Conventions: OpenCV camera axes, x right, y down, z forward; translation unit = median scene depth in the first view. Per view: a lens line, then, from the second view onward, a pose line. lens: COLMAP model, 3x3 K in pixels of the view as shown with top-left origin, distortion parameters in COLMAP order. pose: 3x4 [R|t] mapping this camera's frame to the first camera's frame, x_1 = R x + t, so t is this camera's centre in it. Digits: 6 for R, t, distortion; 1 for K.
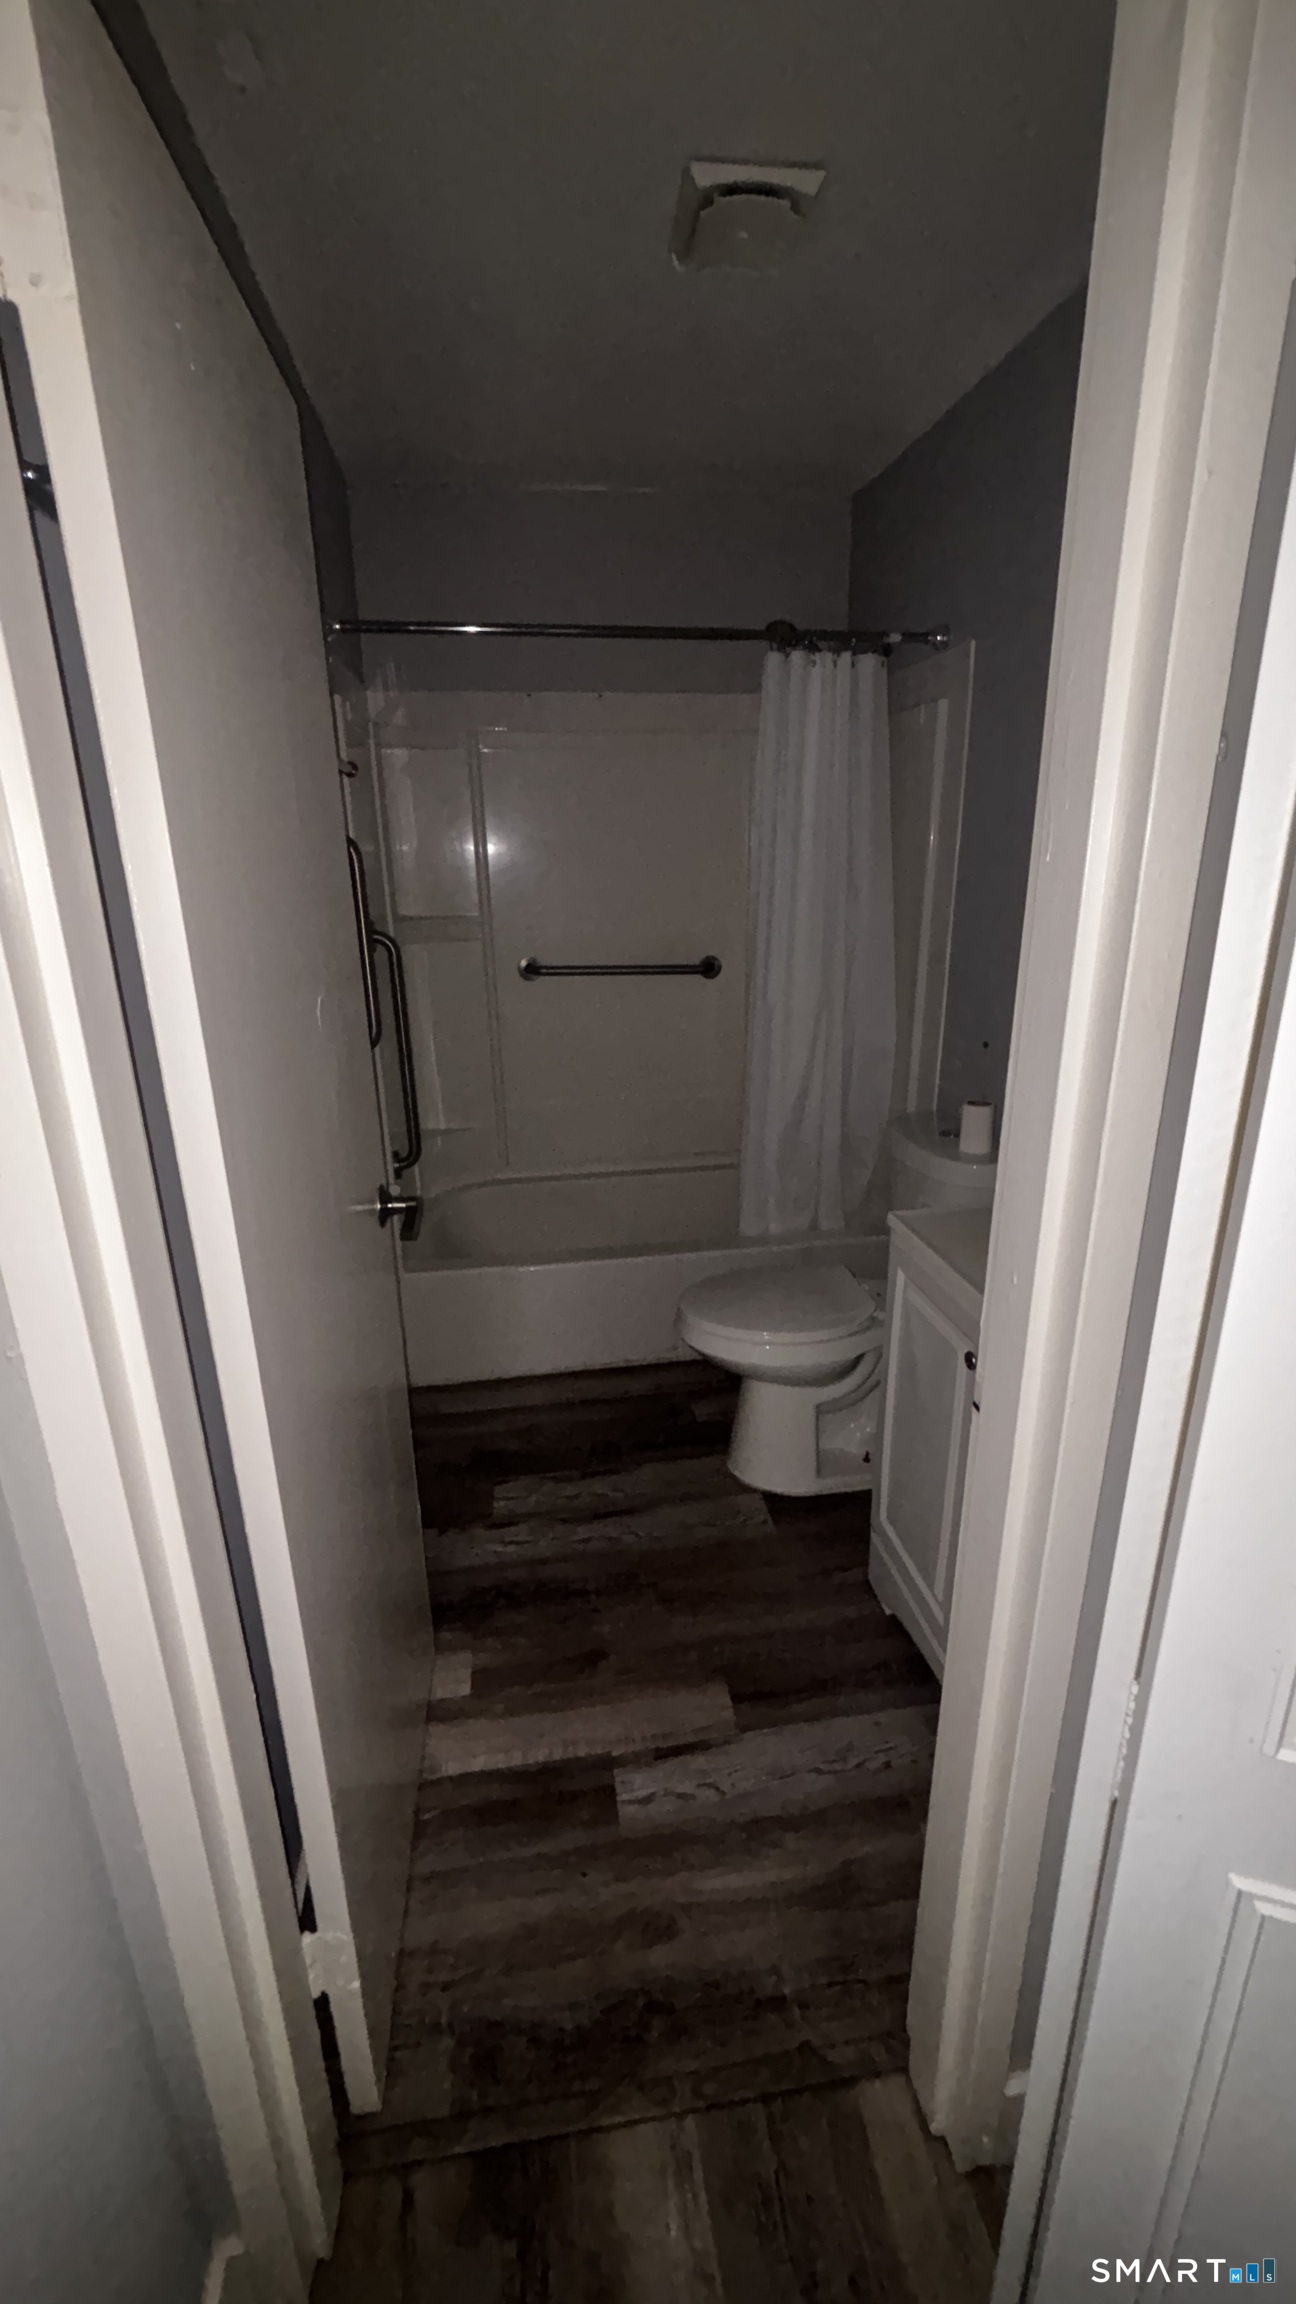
lens RADIAL K [[930.6, 0, 655.8], [0, 930.6, 1152.8], [0, 0, 1]] dist [0.013663, 0.001103]
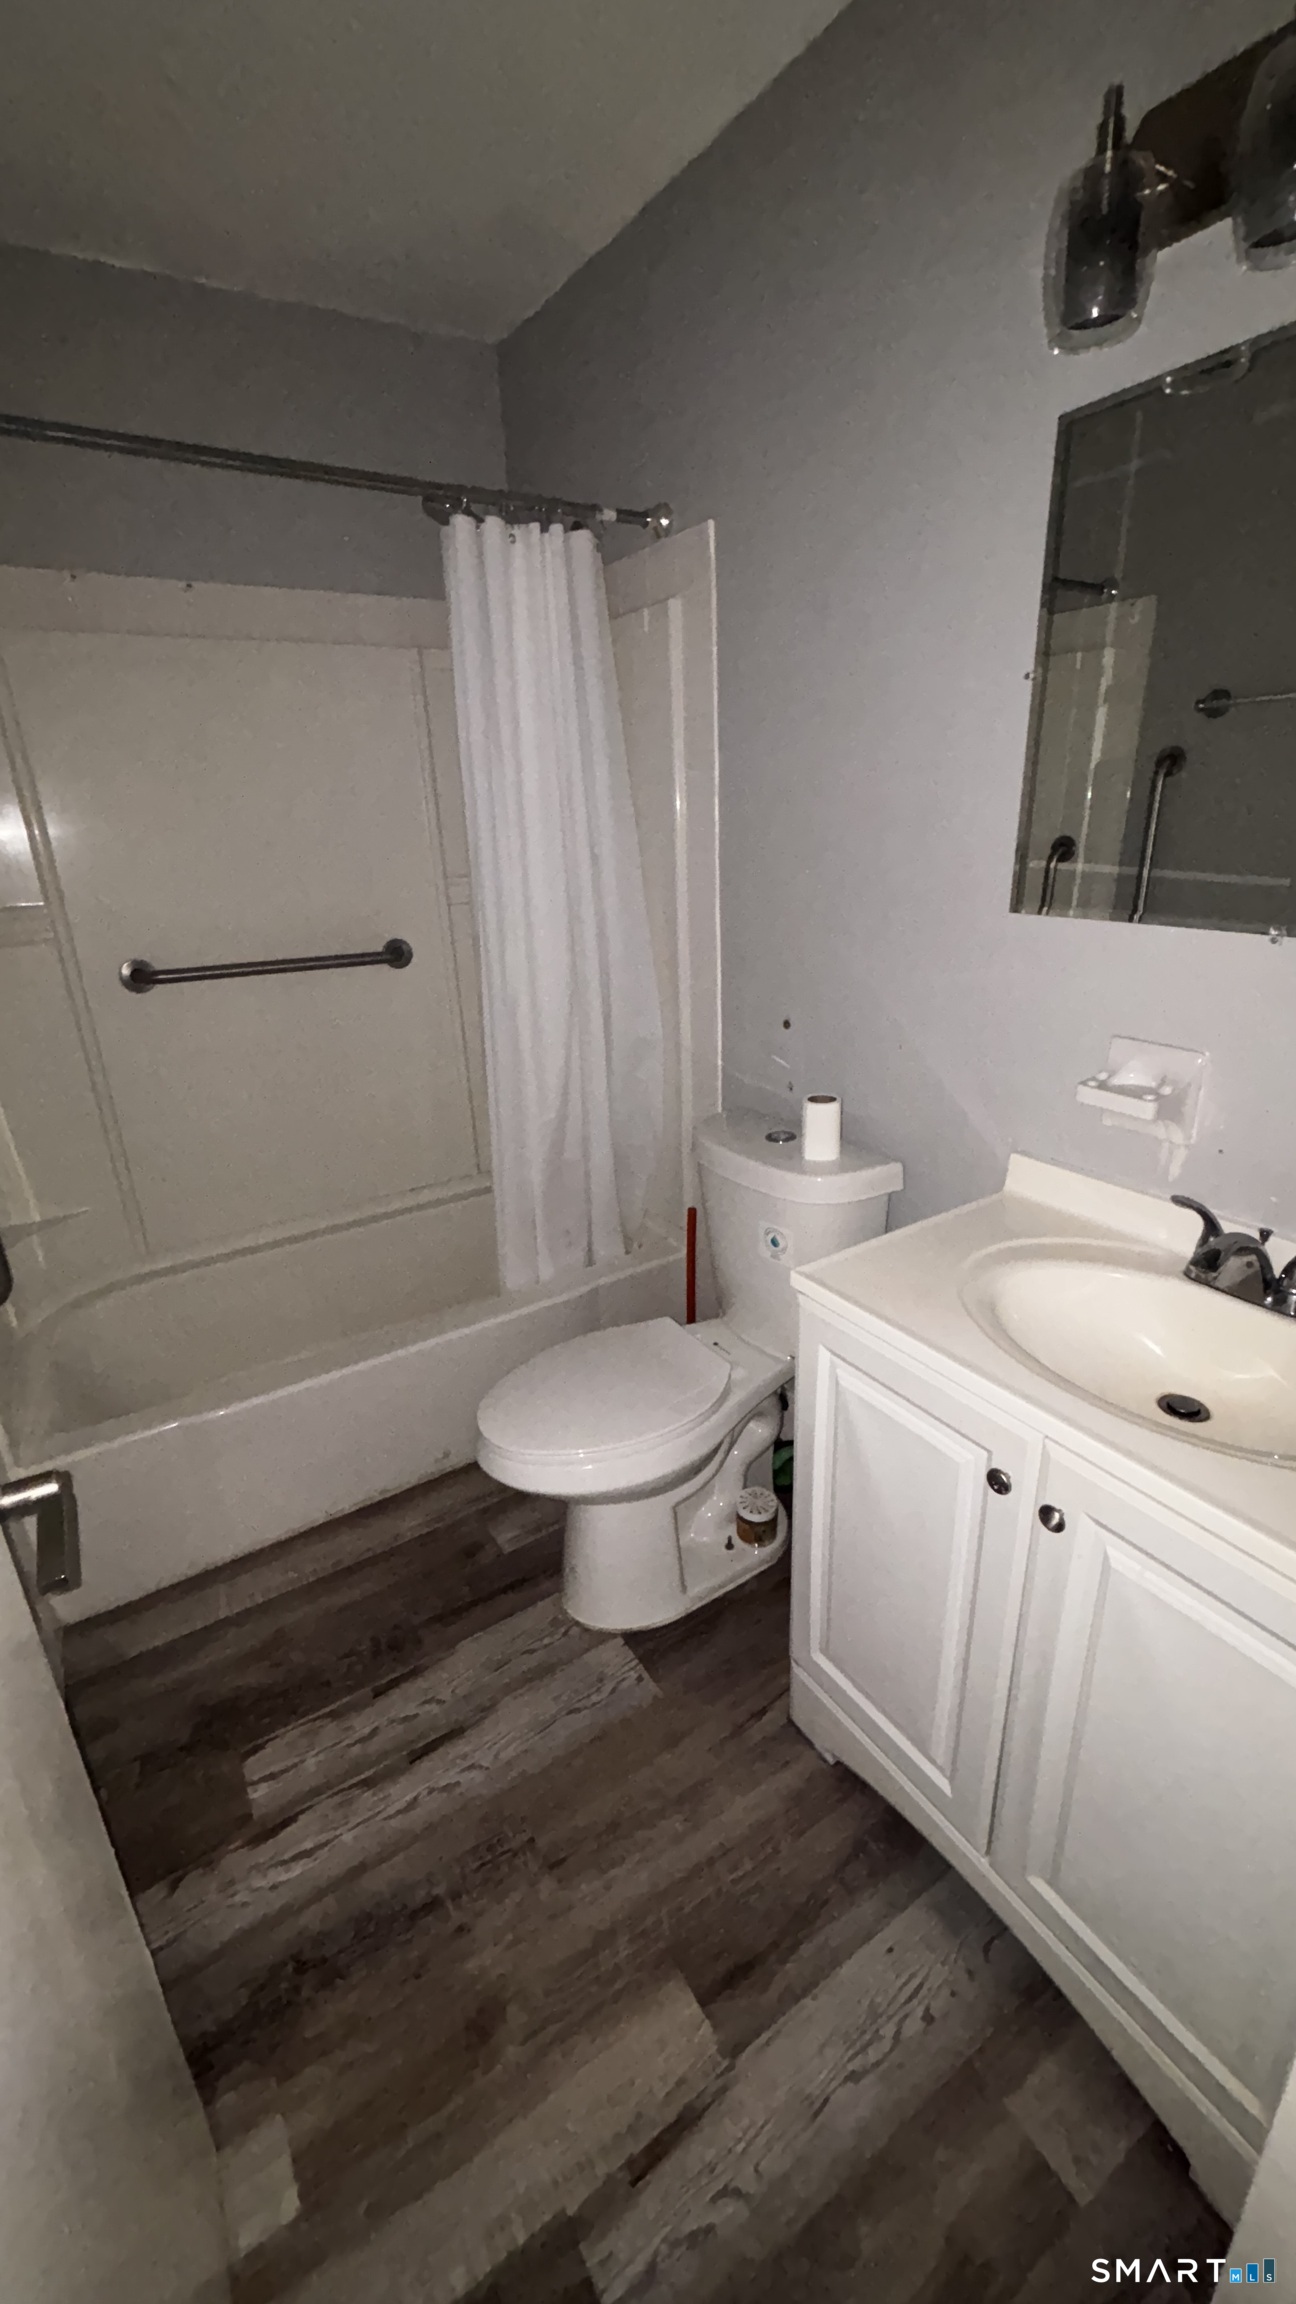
lens RADIAL K [[930.6, 0, 638.6], [0, 930.6, 1144.2], [0, 0, 1]] dist [0.013663, 0.001103]
pose [[0.918349, -0.157150, 0.363235, -0.092078], [0.148732, 0.987550, 0.051222, -0.073527], [-0.366762, 0.006985, 0.930288, 0.284771]]
